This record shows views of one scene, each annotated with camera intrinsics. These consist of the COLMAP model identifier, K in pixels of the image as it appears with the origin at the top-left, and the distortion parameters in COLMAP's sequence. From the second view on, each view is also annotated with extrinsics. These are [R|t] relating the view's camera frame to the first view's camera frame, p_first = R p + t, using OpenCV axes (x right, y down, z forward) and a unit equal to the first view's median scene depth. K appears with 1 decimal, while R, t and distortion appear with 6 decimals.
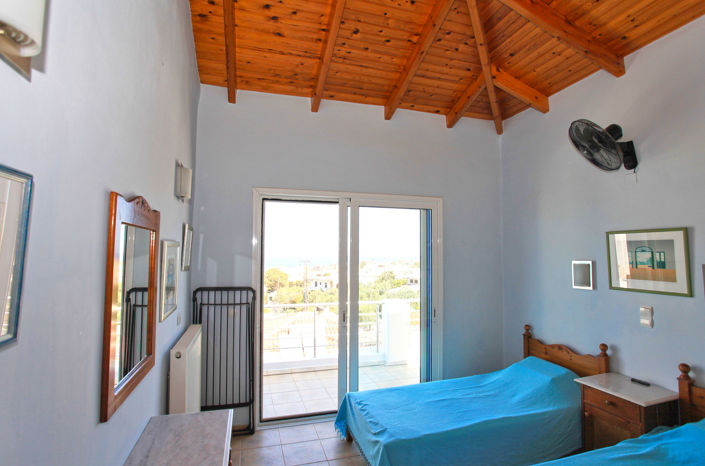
lens RADIAL K [[352.1, 0, 352.5], [0, 352.1, 233.0], [0, 0, 1]] dist [-0.003490, -0.000077]
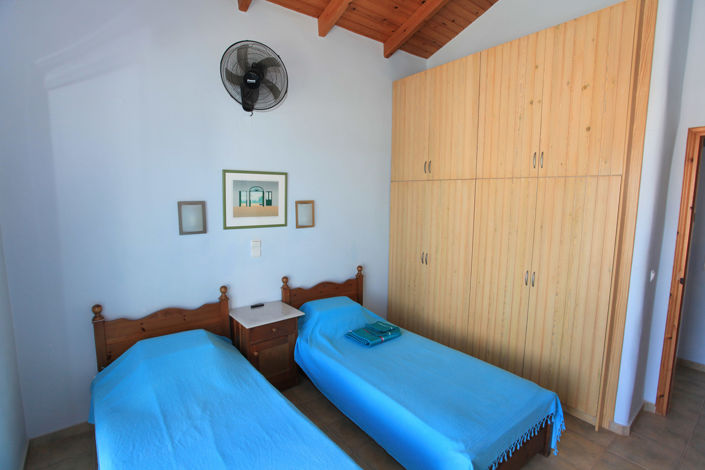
lens RADIAL K [[340.5, 0, 352.5], [0, 340.5, 235.0], [0, 0, 1]] dist [-0.073619, 0.032139]
pose [[-0.350862, -0.114077, 0.929453, -0.246572], [-0.065377, 0.993114, 0.097211, 0.057306], [-0.934142, -0.026657, -0.355904, 0.939615]]
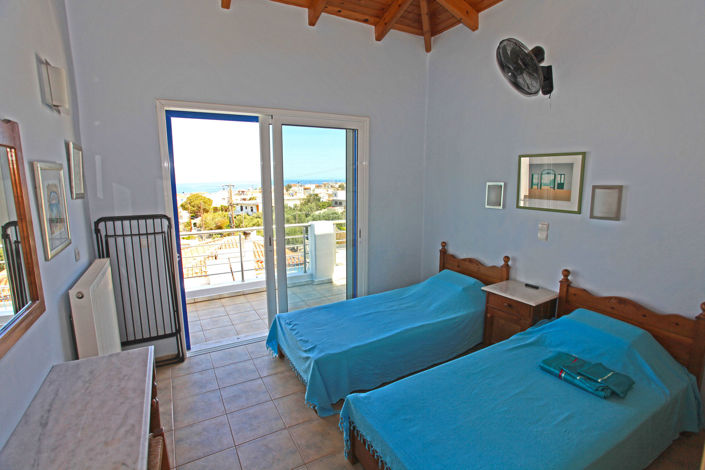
lens RADIAL K [[340.5, 0, 352.5], [0, 340.5, 235.0], [0, 0, 1]] dist [-0.073619, 0.032139]
pose [[0.977057, -0.040490, 0.209093, 0.003786], [-0.007791, 0.974309, 0.225080, 0.008261], [-0.212835, -0.221545, 0.951640, 0.083092]]
